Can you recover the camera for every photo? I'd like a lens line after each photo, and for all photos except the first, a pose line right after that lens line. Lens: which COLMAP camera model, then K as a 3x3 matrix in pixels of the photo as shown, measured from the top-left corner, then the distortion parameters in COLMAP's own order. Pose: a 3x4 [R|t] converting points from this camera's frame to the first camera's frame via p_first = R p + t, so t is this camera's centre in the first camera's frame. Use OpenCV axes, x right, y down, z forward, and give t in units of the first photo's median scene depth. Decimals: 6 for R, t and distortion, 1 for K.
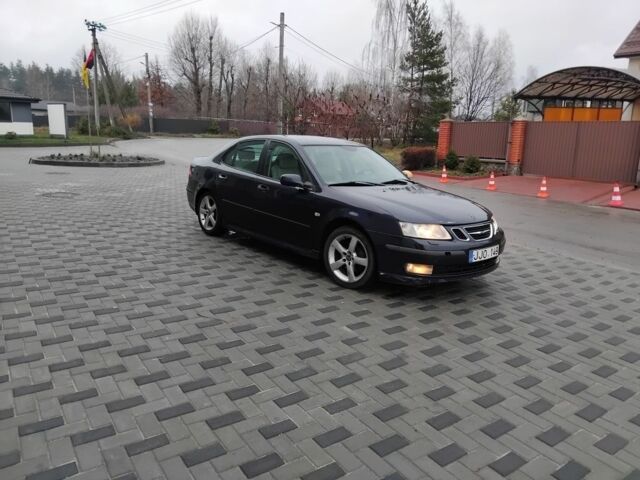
lens RADIAL K [[492.5, 0, 320.0], [0, 492.5, 240.0], [0, 0, 1]] dist [0.051352, -0.087577]
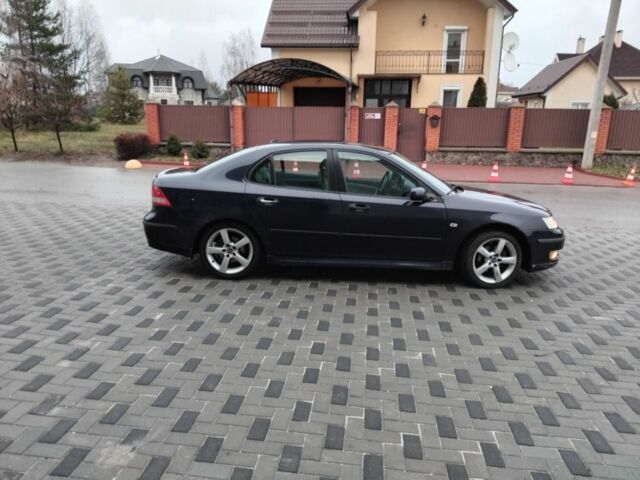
lens RADIAL K [[492.5, 0, 320.0], [0, 492.5, 240.0], [0, 0, 1]] dist [0.051352, -0.087577]
pose [[0.644863, -0.200351, 0.737571, -0.892338], [0.161379, 0.978966, 0.124828, -0.185112], [-0.747066, 0.038531, 0.663632, 0.541303]]
